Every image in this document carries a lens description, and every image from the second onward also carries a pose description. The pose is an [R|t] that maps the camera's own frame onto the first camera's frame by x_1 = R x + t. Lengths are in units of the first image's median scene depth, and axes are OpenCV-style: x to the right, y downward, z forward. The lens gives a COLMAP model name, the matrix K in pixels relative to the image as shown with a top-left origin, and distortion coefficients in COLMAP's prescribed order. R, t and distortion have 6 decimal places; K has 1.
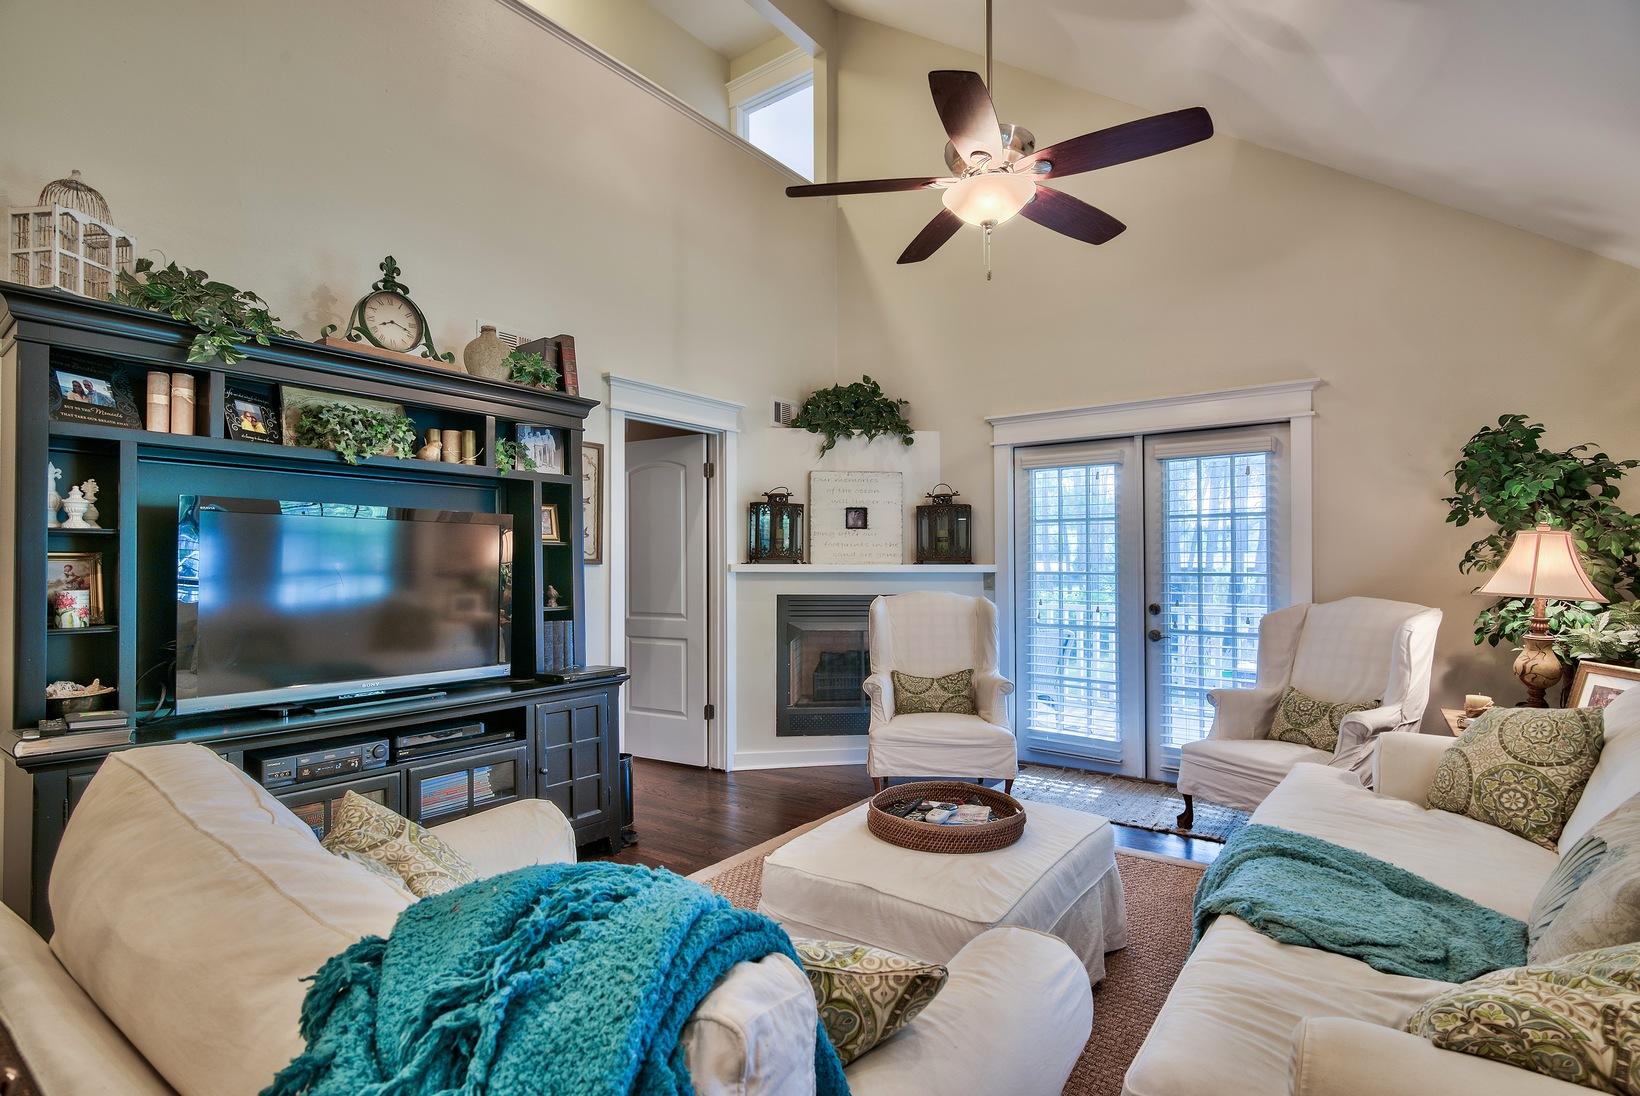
lens RADIAL K [[805.3, 0, 826.8], [0, 805.3, 561.9], [0, 0, 1]] dist [0.016221, -0.002296]
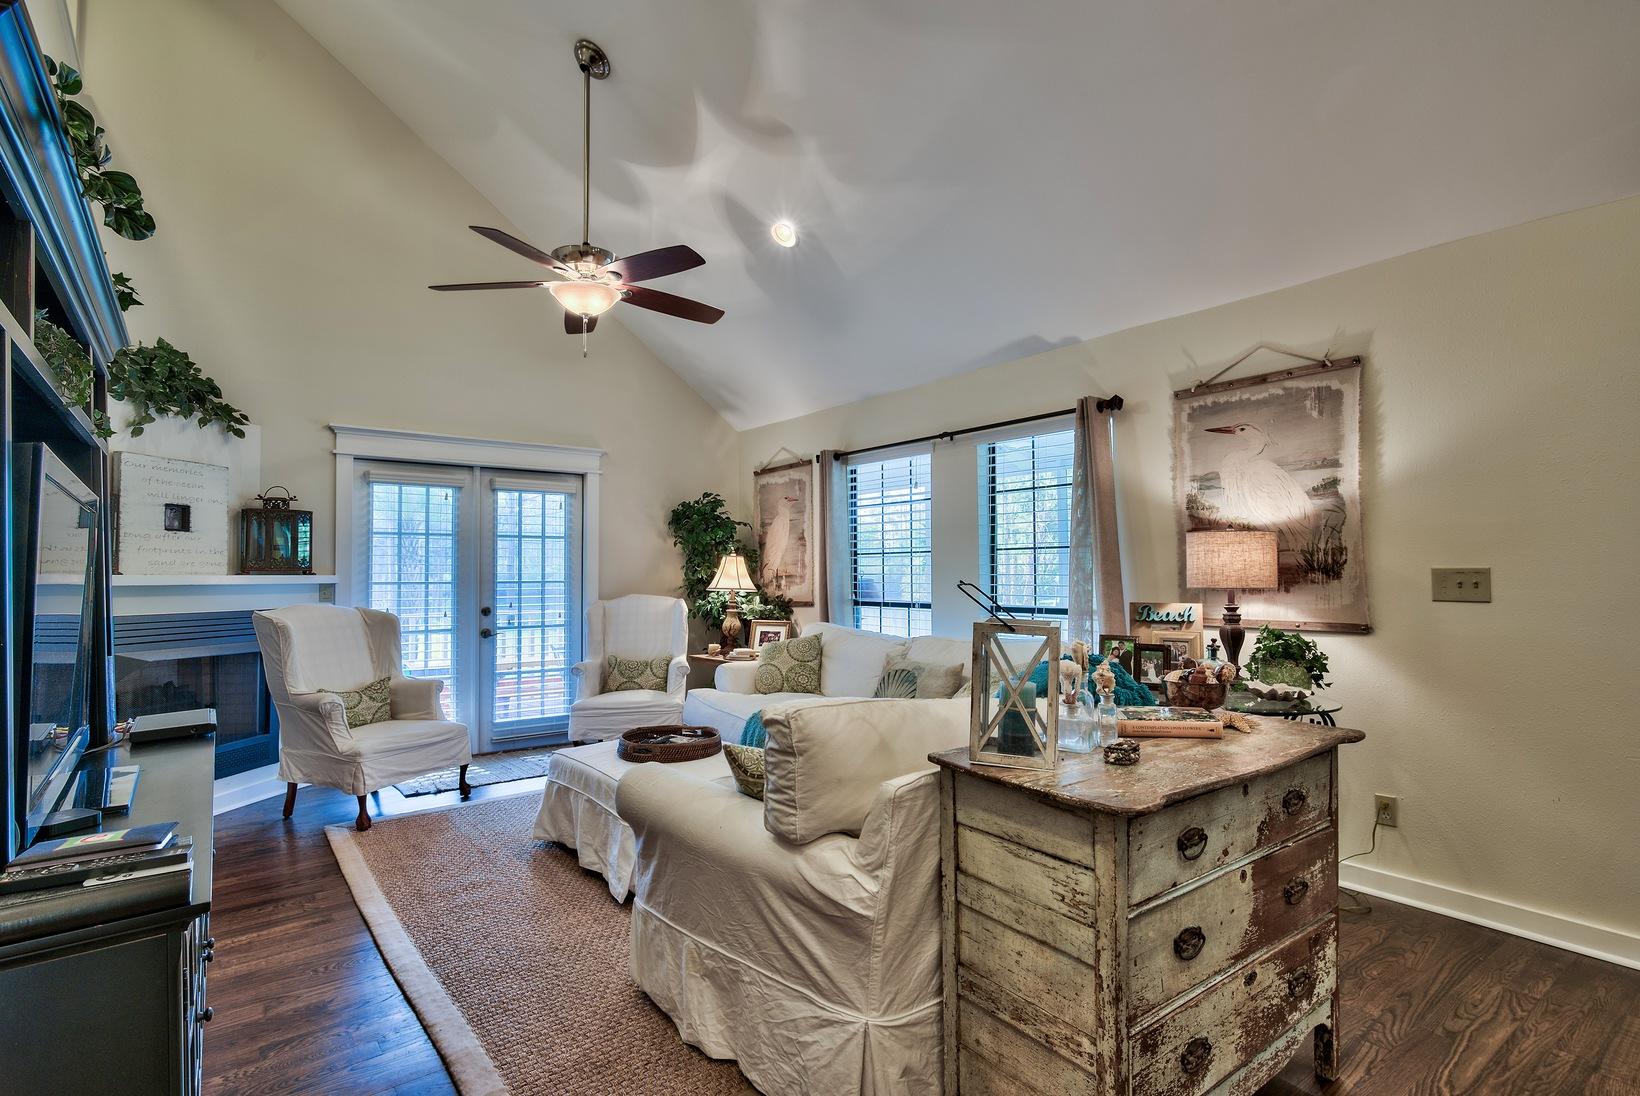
lens RADIAL K [[805.3, 0, 811.2], [0, 805.3, 554.5], [0, 0, 1]] dist [0.016221, -0.002296]
pose [[0.283696, 0.021468, 0.958674, -0.738425], [0.002453, 0.999730, -0.023113, 0.002886], [-0.958911, 0.008908, 0.283567, 0.219362]]
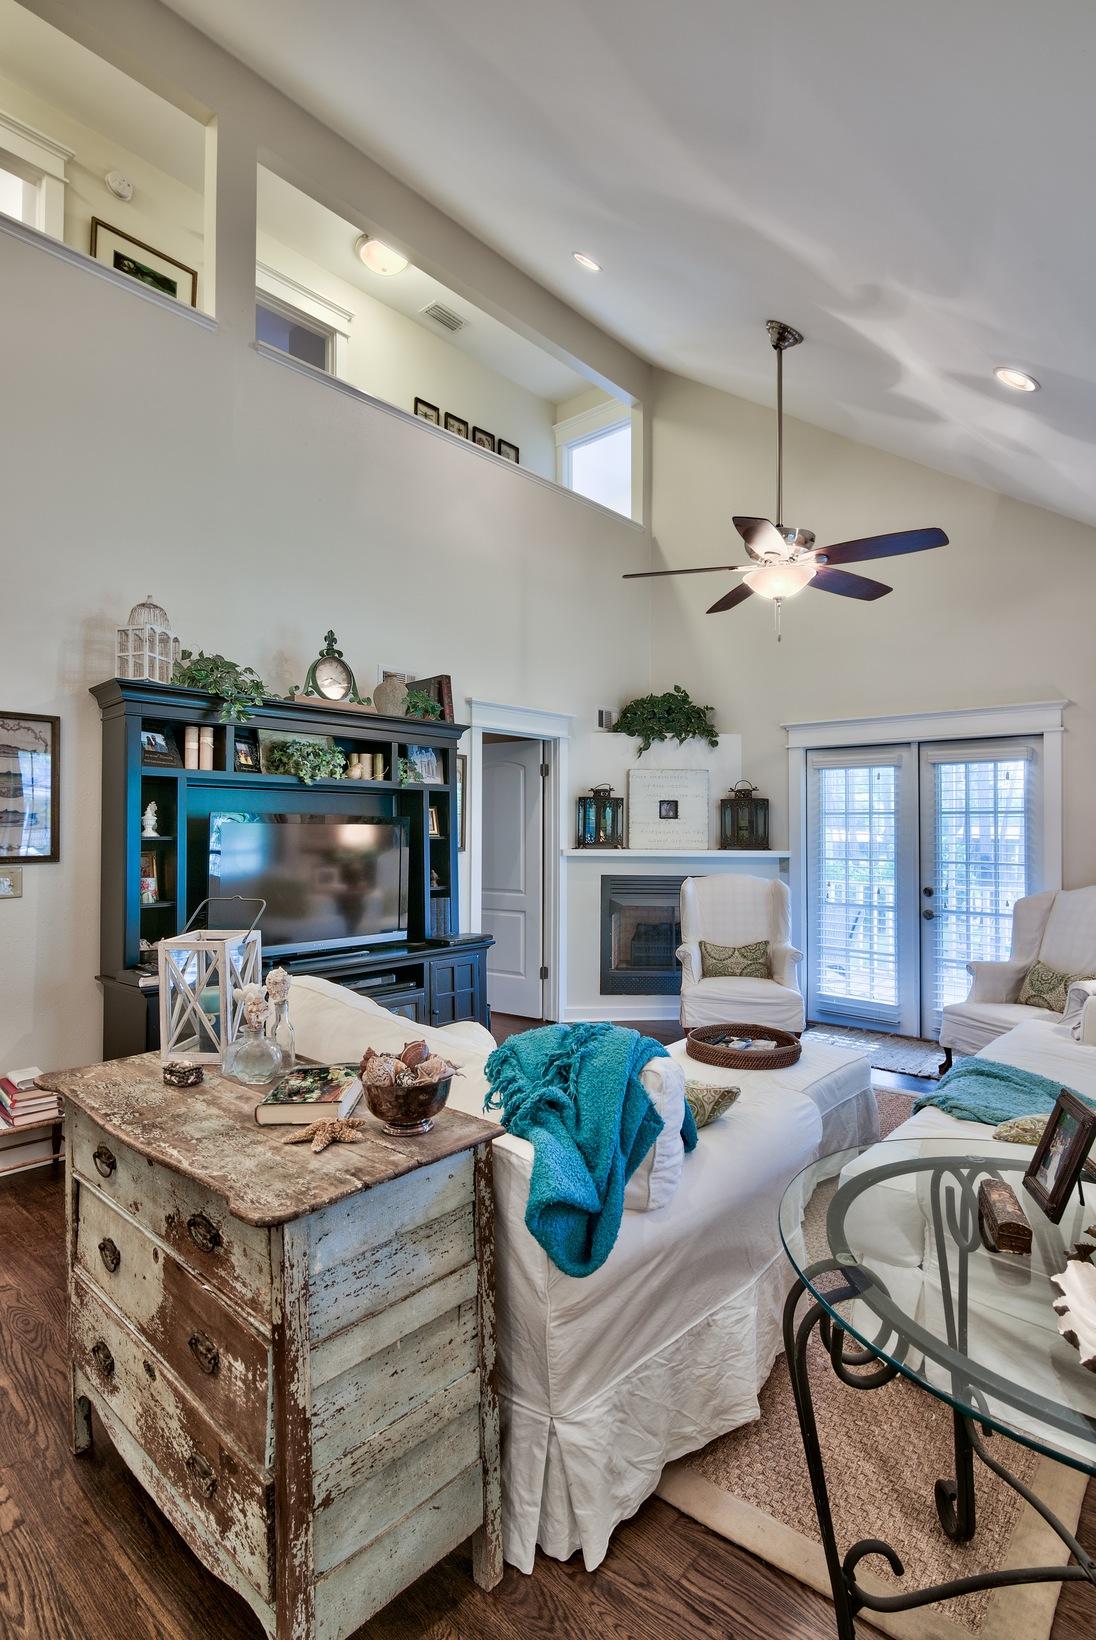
lens RADIAL K [[805.3, 0, 557.0], [0, 805.3, 828.0], [0, 0, 1]] dist [0.016221, -0.002296]
pose [[0.996221, 0.004167, -0.086751, -0.032235], [-0.004244, 0.999991, -0.000703, -0.036025], [0.086747, 0.001068, 0.996230, -0.251000]]
